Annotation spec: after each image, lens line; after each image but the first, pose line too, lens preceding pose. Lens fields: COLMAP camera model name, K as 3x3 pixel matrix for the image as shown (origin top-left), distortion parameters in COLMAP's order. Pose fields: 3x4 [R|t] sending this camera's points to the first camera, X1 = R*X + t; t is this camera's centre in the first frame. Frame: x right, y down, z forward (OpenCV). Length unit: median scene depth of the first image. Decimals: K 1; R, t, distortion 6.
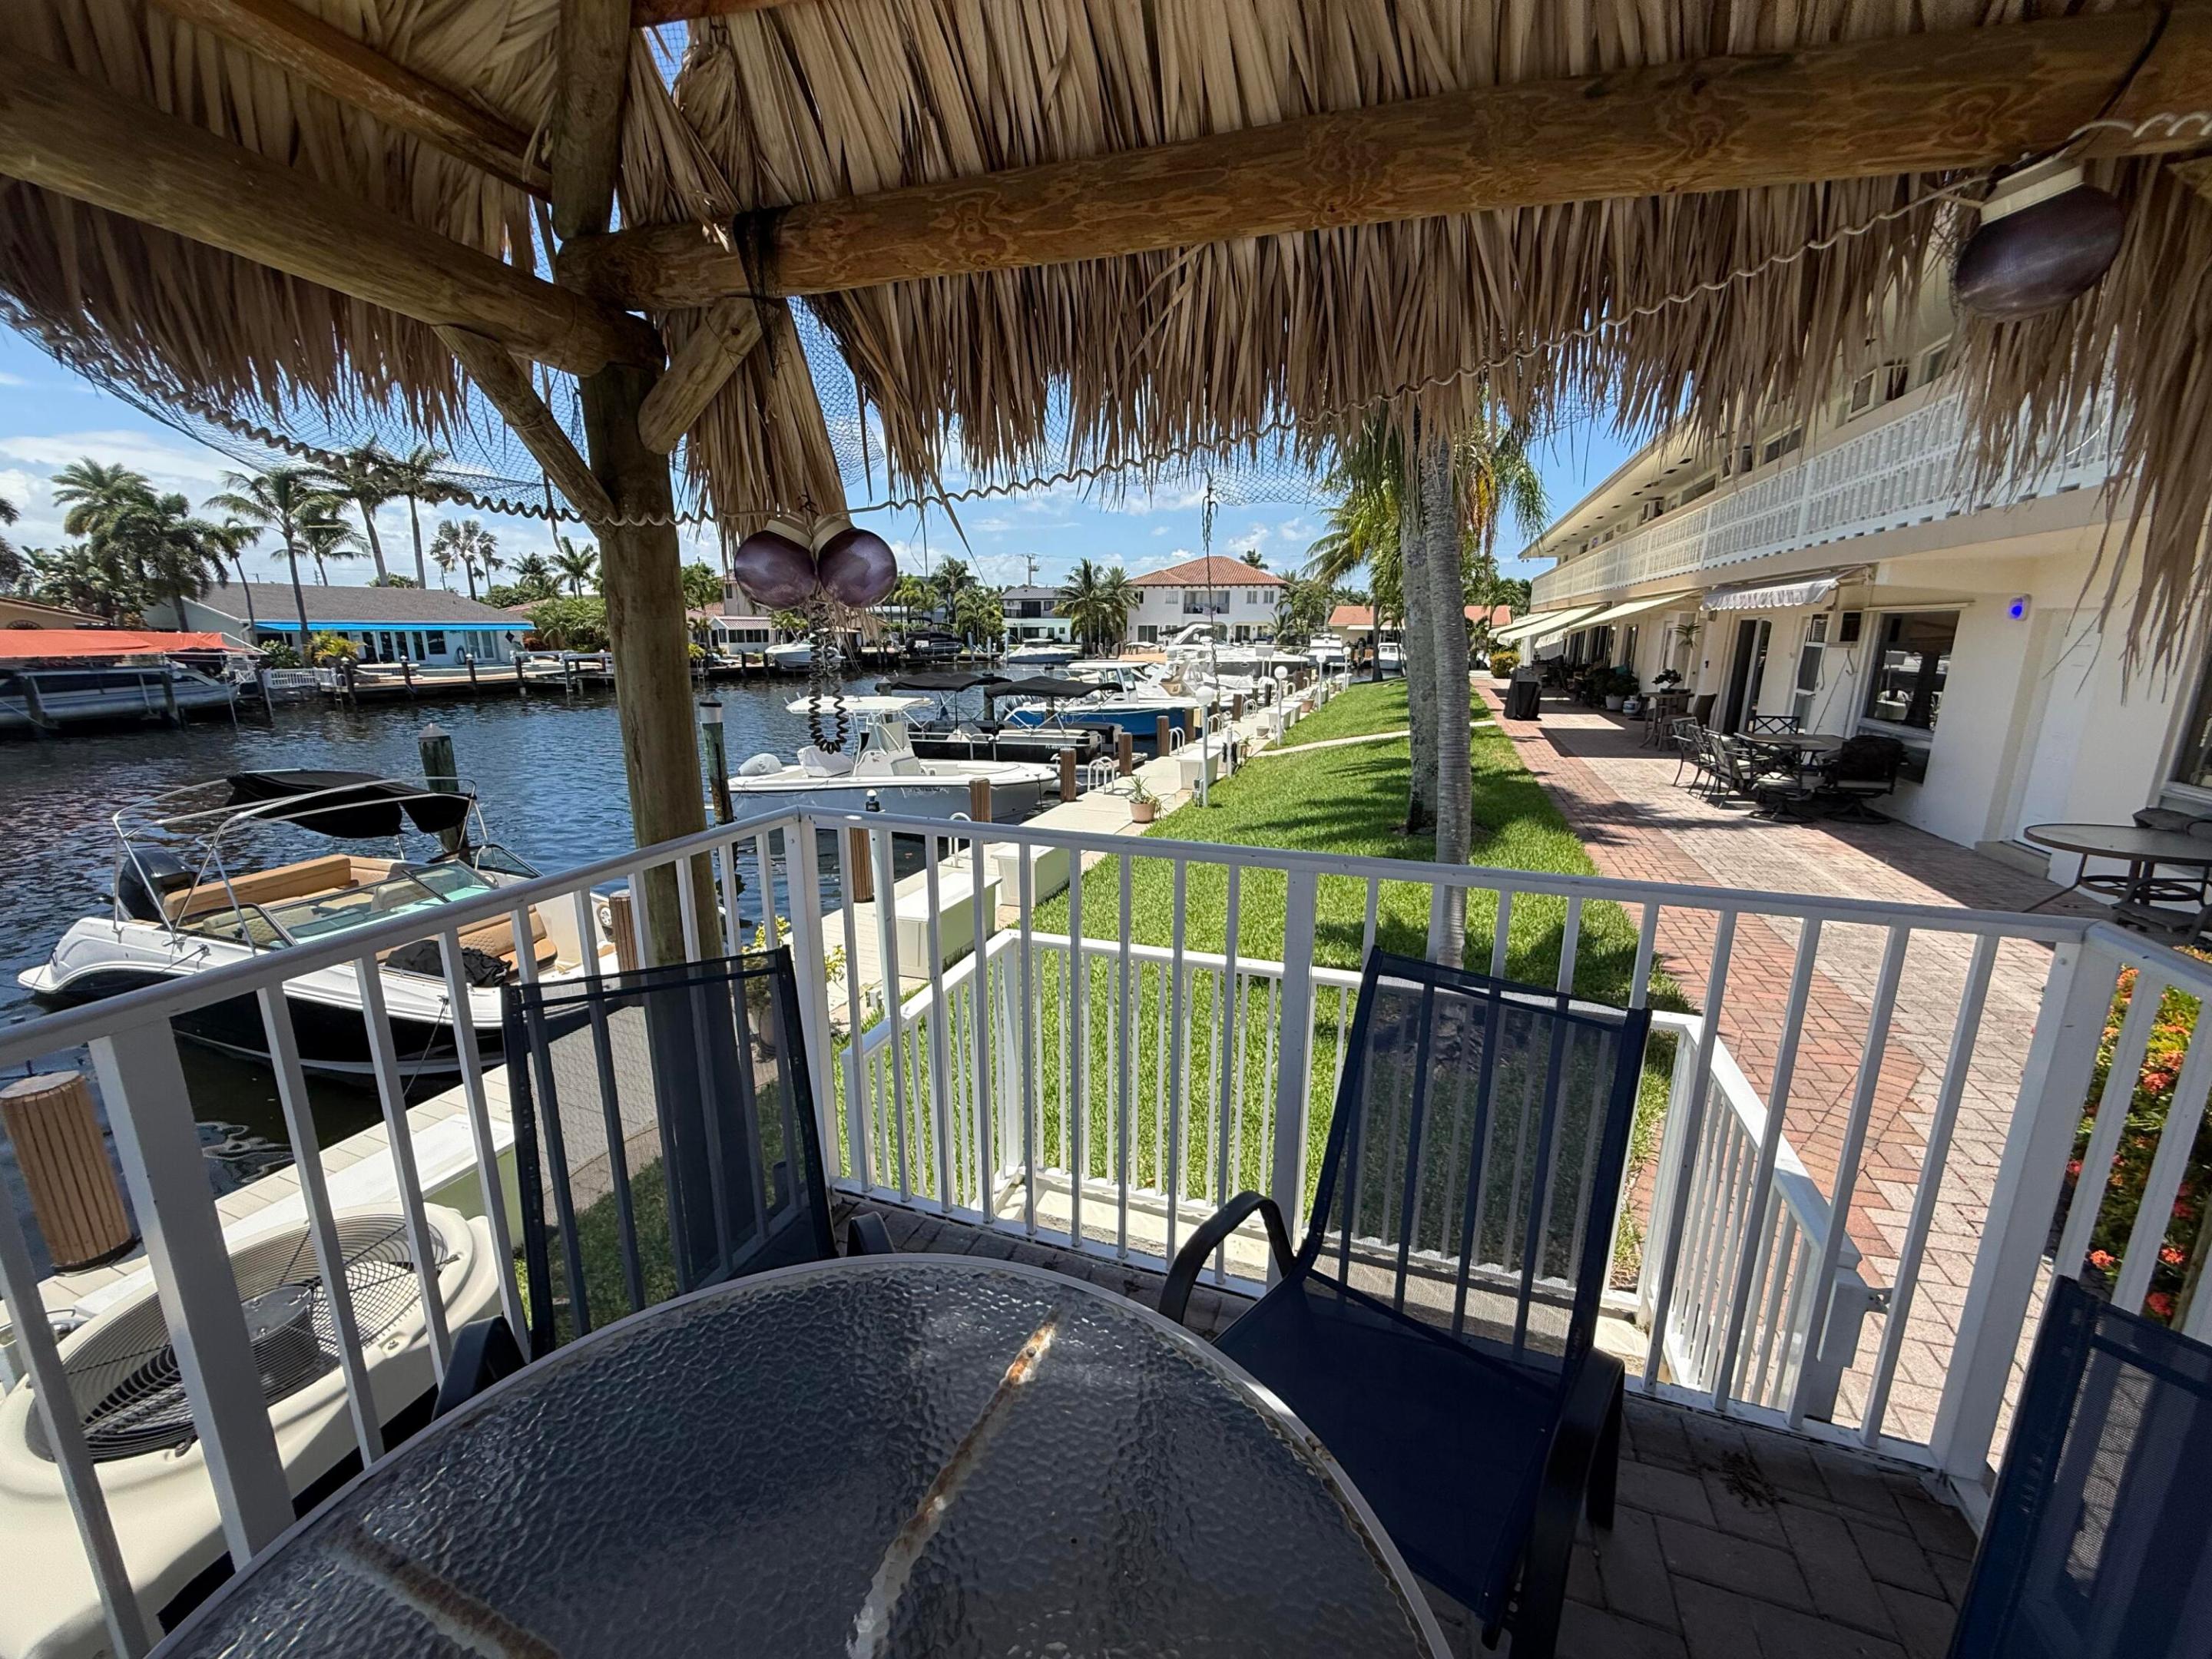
lens RADIAL K [[883.7, 0, 1096.2], [0, 883.7, 832.0], [0, 0, 1]] dist [0.000247, 0.000027]
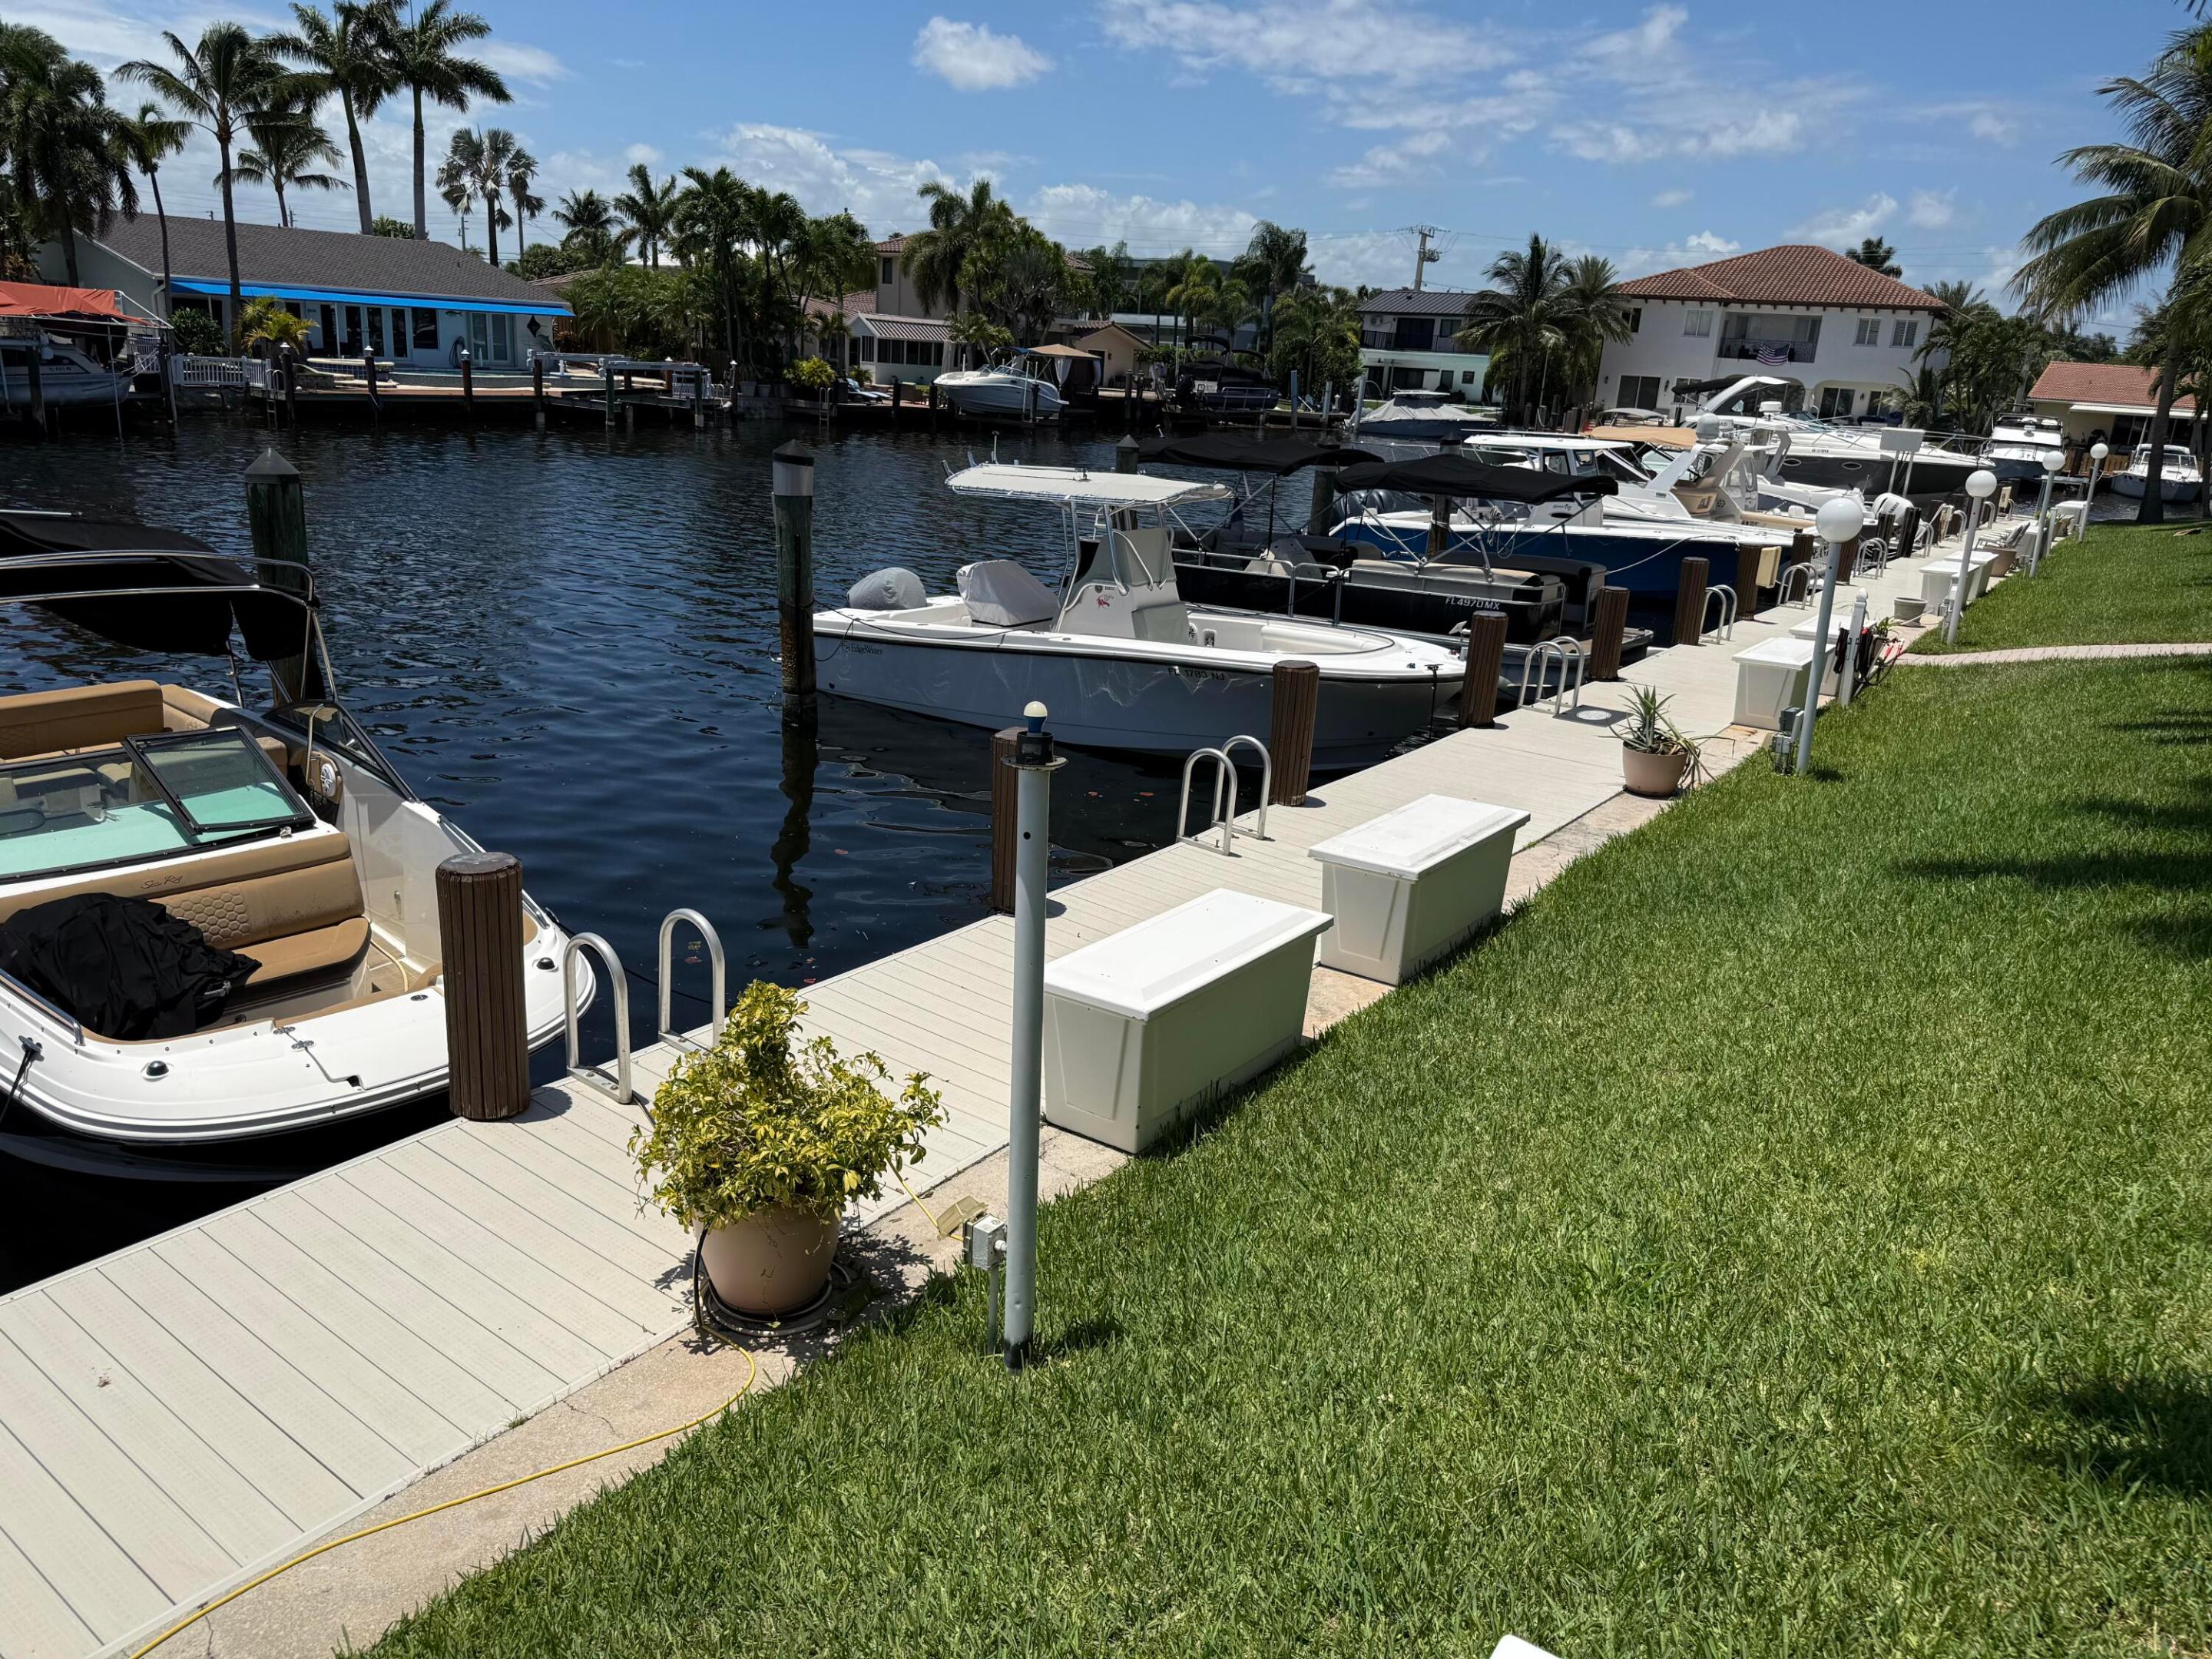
lens RADIAL K [[1556.0, 0, 1089.6], [0, 1556.0, 829.2], [0, 0, 1]] dist [0.045663, -0.059928]
pose [[0.964511, 0.128815, -0.230489, -0.015266], [-0.114662, 0.990657, 0.073838, -0.006617], [0.237847, -0.044789, 0.970269, 0.056598]]
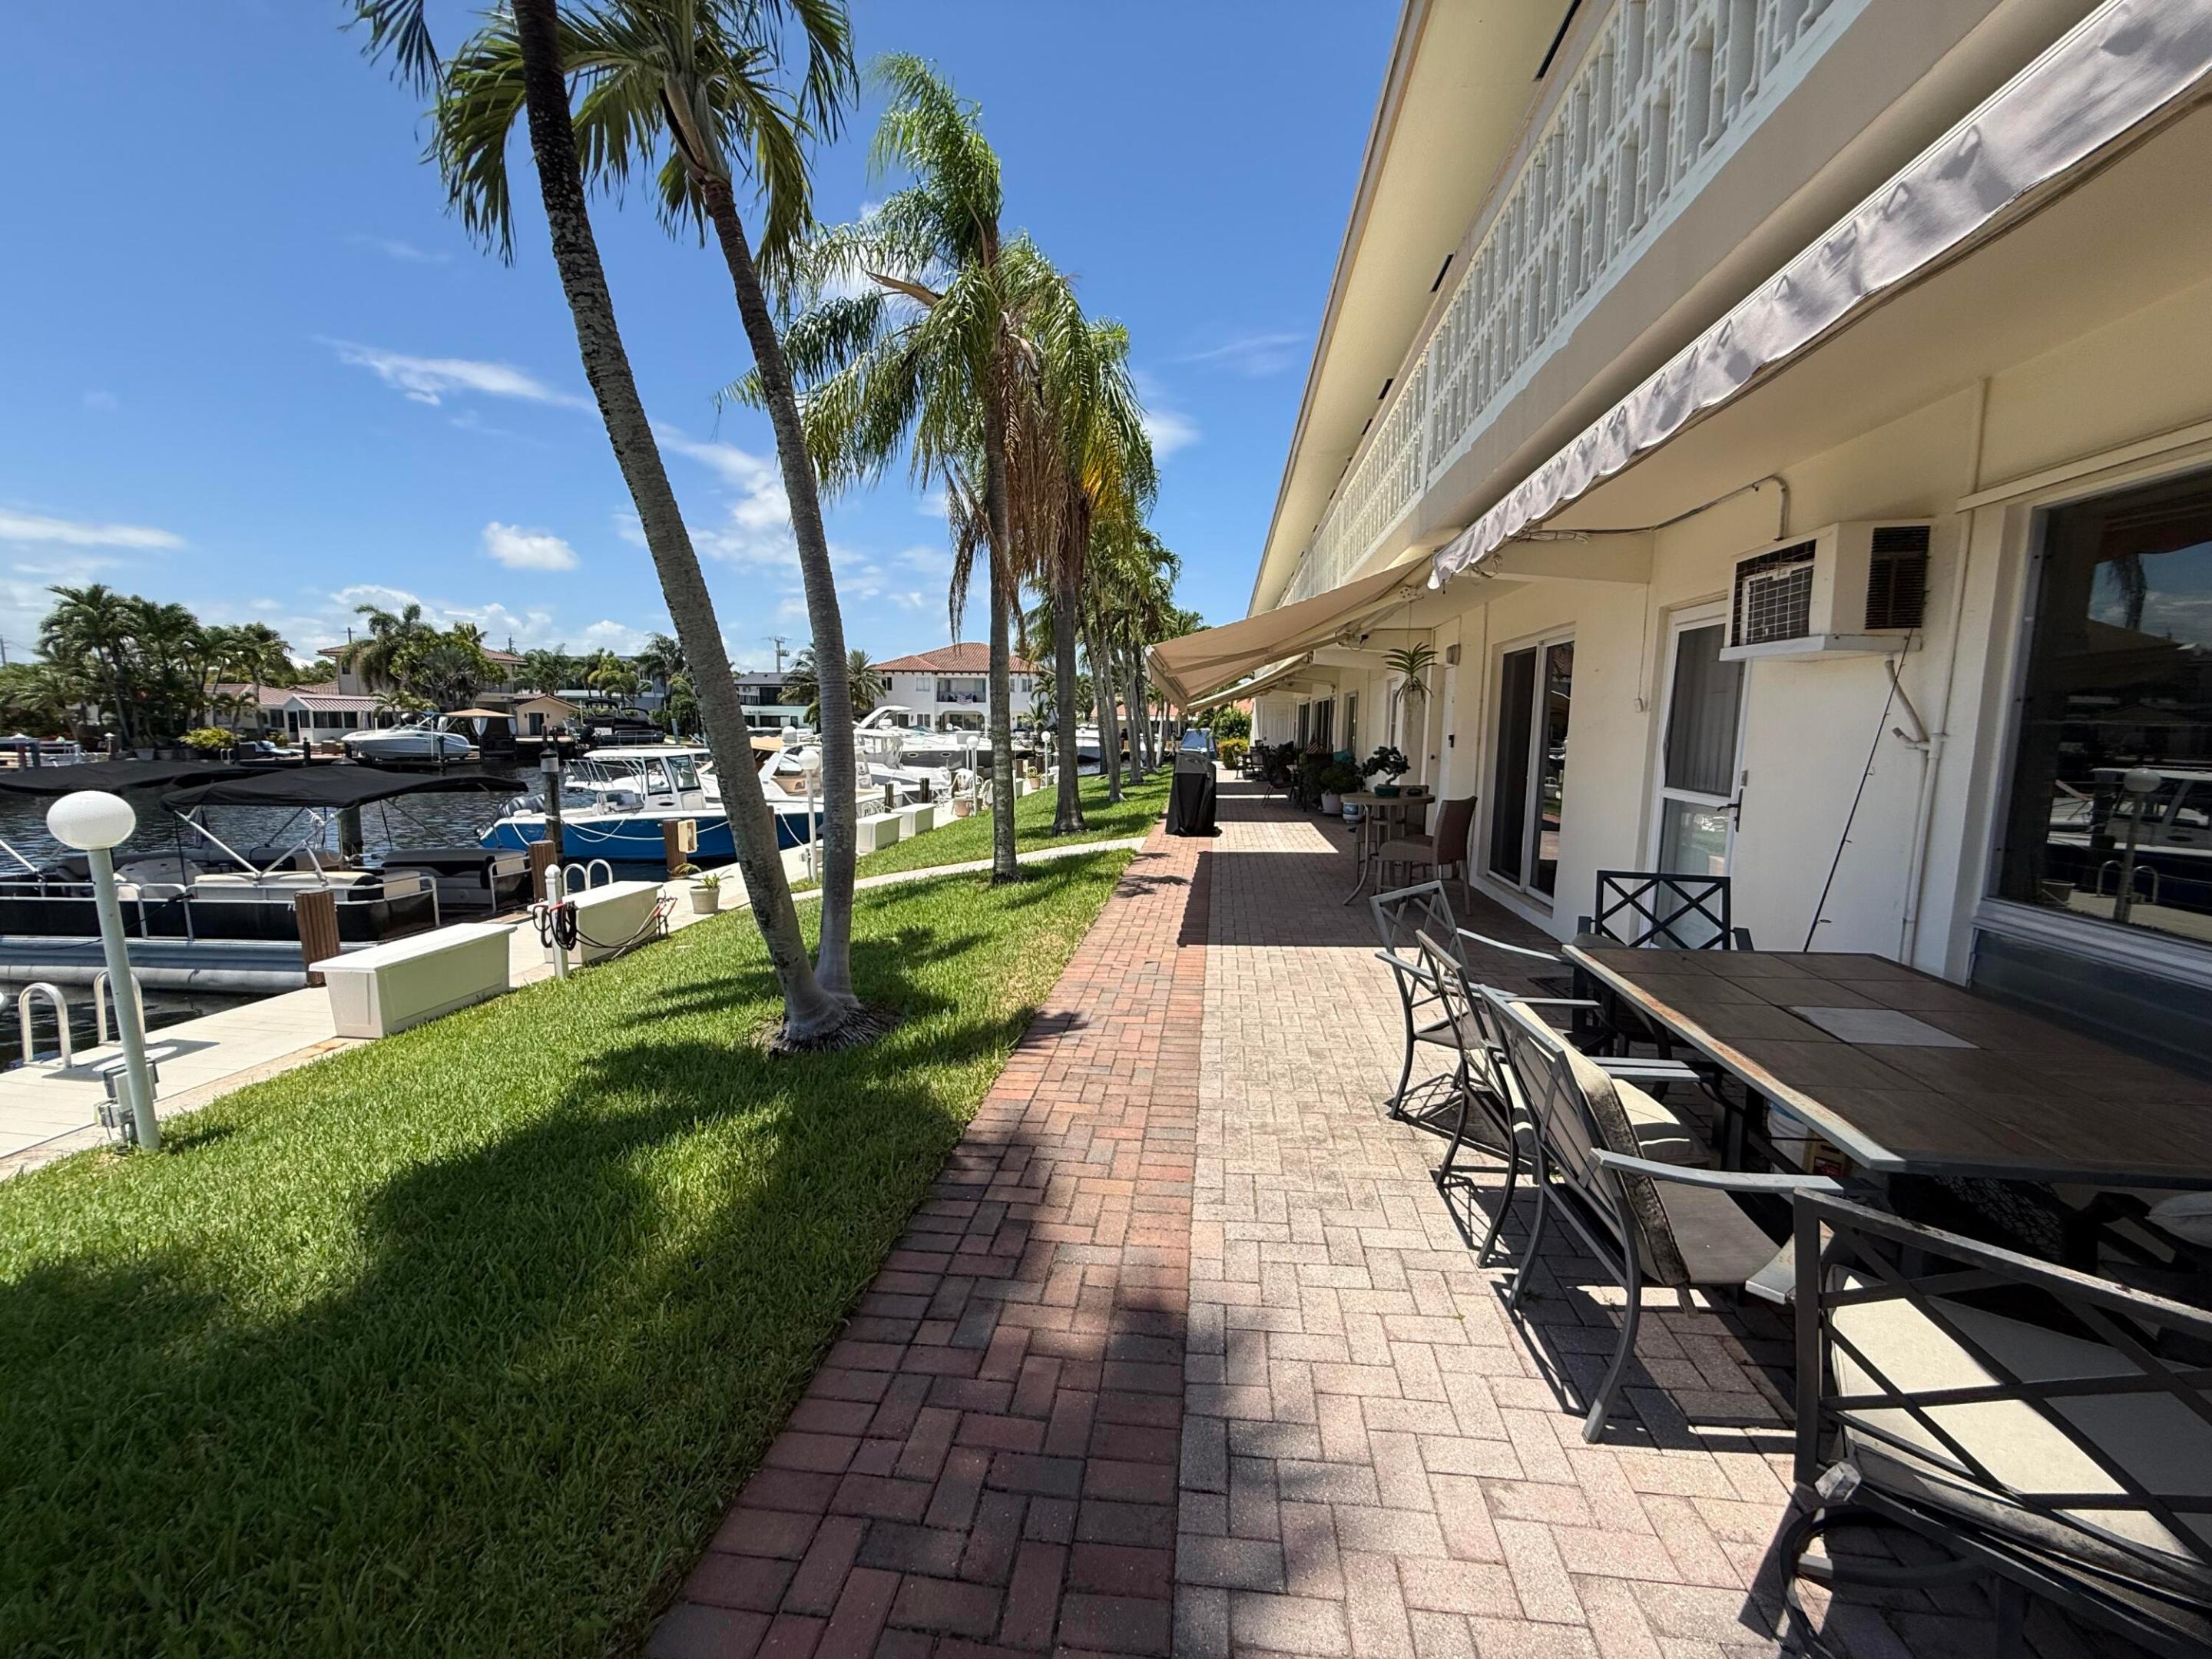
lens RADIAL K [[883.7, 0, 1096.2], [0, 883.7, 832.0], [0, 0, 1]] dist [0.000247, 0.000027]
pose [[0.976523, -0.019307, 0.214547, 0.134414], [0.041458, 0.994200, -0.099231, -0.033214], [-0.211387, 0.105796, 0.971660, 0.196130]]
